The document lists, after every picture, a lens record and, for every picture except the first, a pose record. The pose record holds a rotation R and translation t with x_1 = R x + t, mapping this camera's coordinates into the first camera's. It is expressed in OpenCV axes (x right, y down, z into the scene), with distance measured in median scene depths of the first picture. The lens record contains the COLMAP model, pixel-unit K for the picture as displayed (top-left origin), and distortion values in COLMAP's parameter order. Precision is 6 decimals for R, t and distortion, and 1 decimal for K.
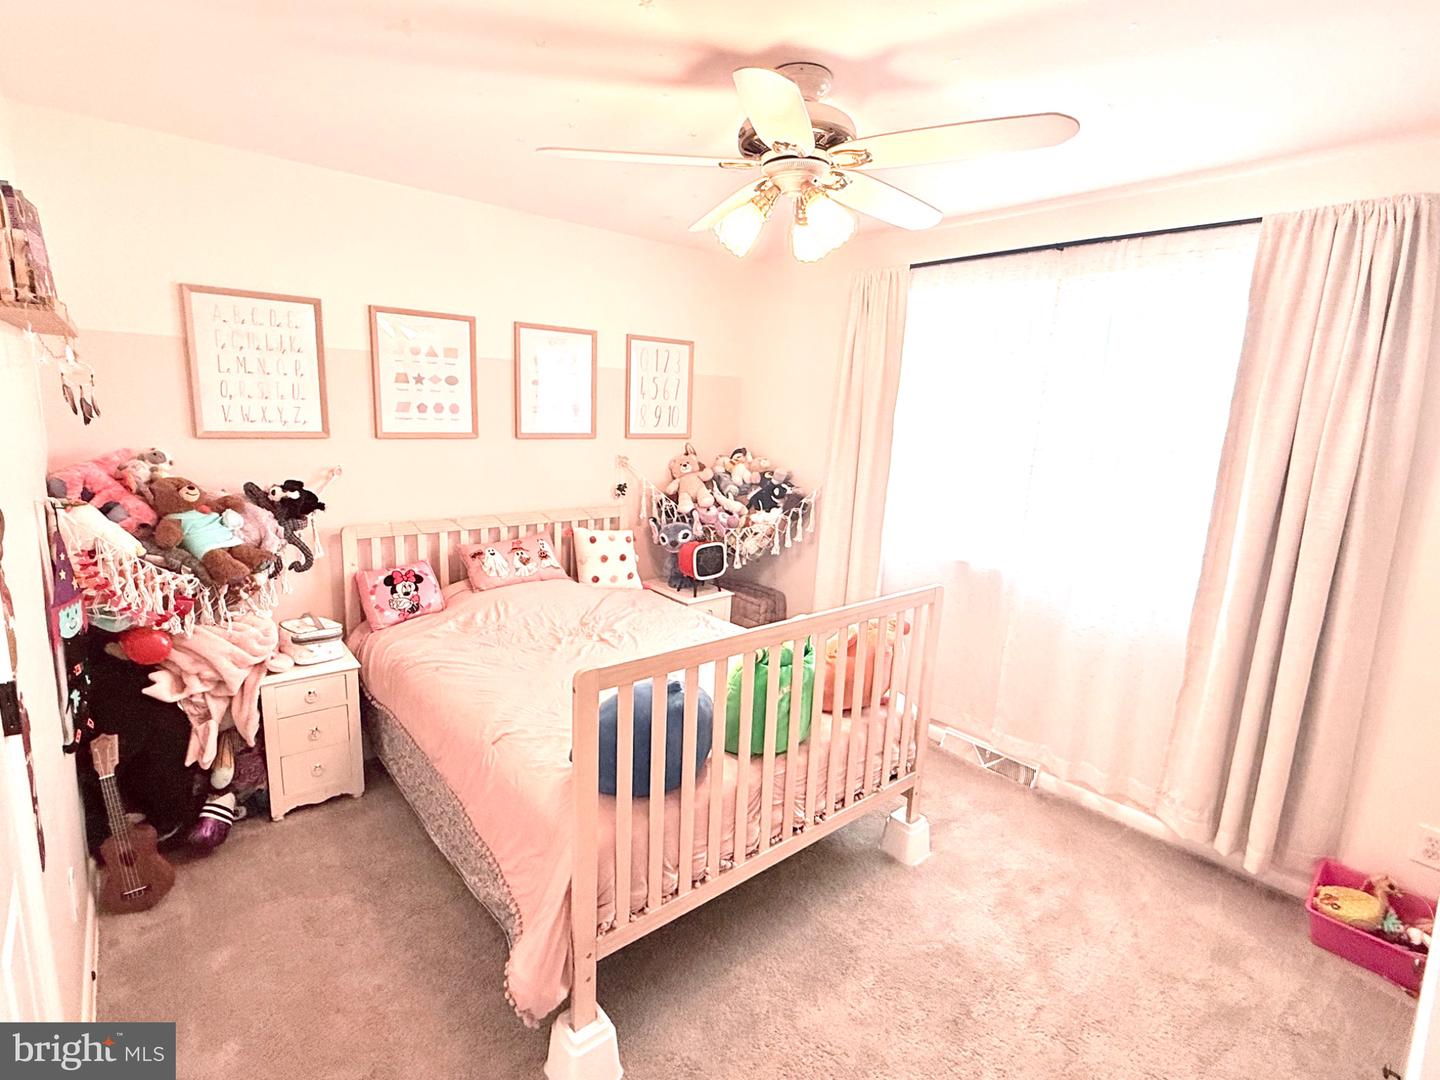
lens RADIAL K [[701.9, 0, 717.1], [0, 701.9, 537.8], [0, 0, 1]] dist [0.001747, 0.000178]
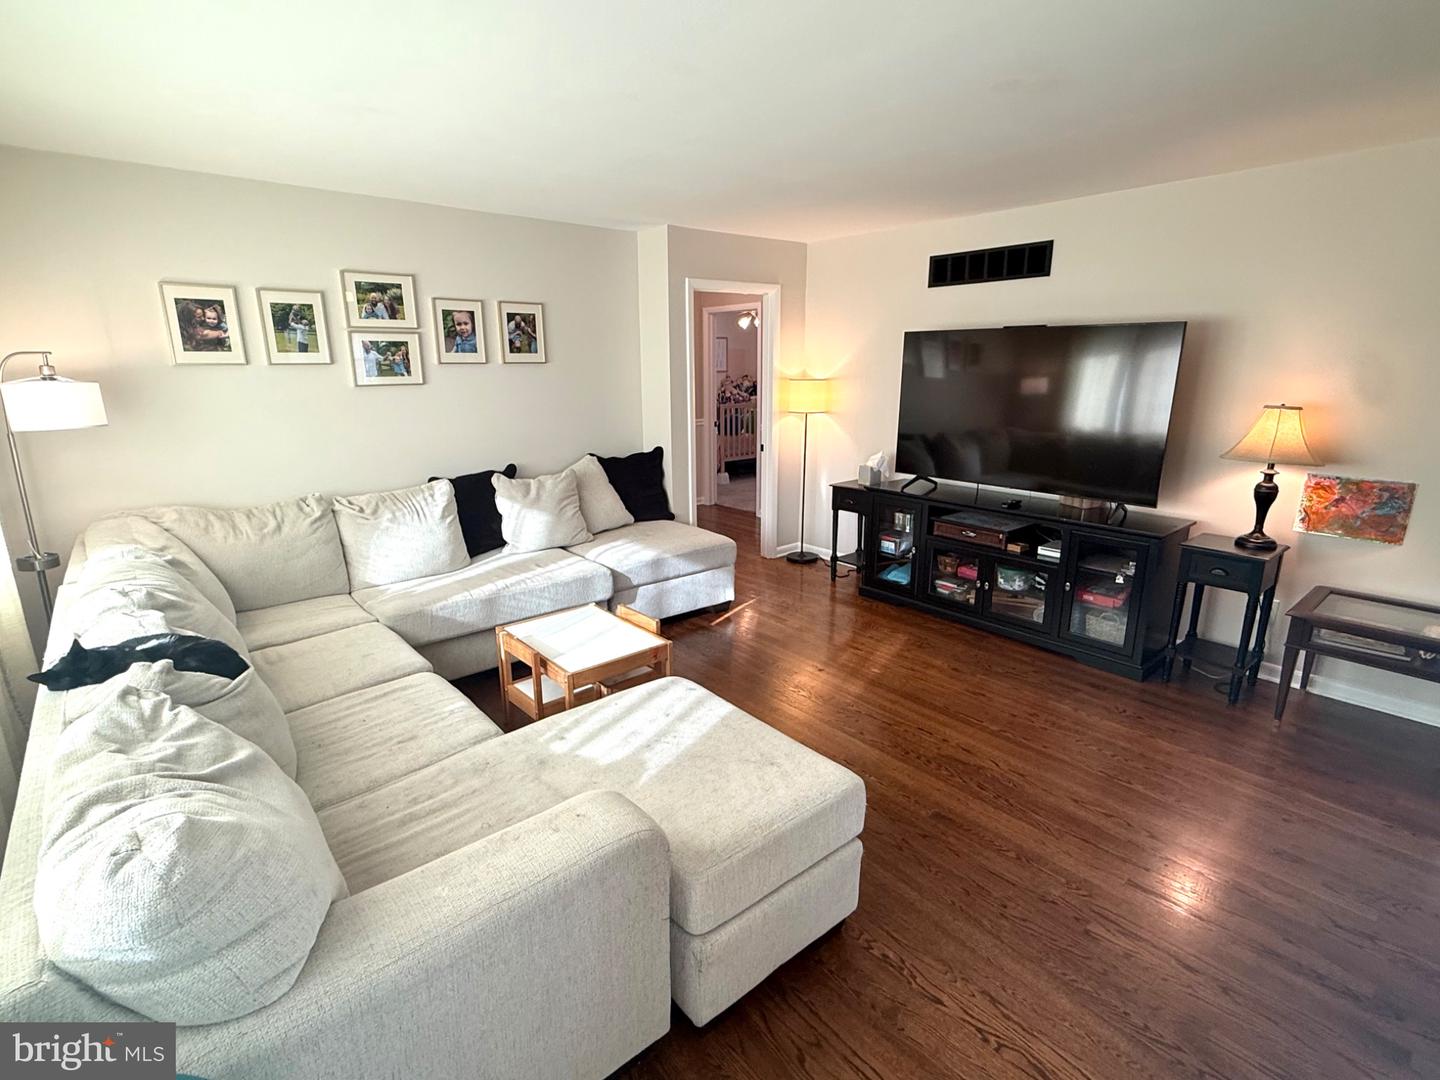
lens RADIAL K [[701.9, 0, 717.1], [0, 701.9, 537.8], [0, 0, 1]] dist [0.001747, 0.000178]
pose [[0.998426, -0.053852, -0.015680, -0.077079], [0.054695, 0.996729, 0.059502, 0.375904], [0.012424, -0.060266, 0.998105, -1.985700]]
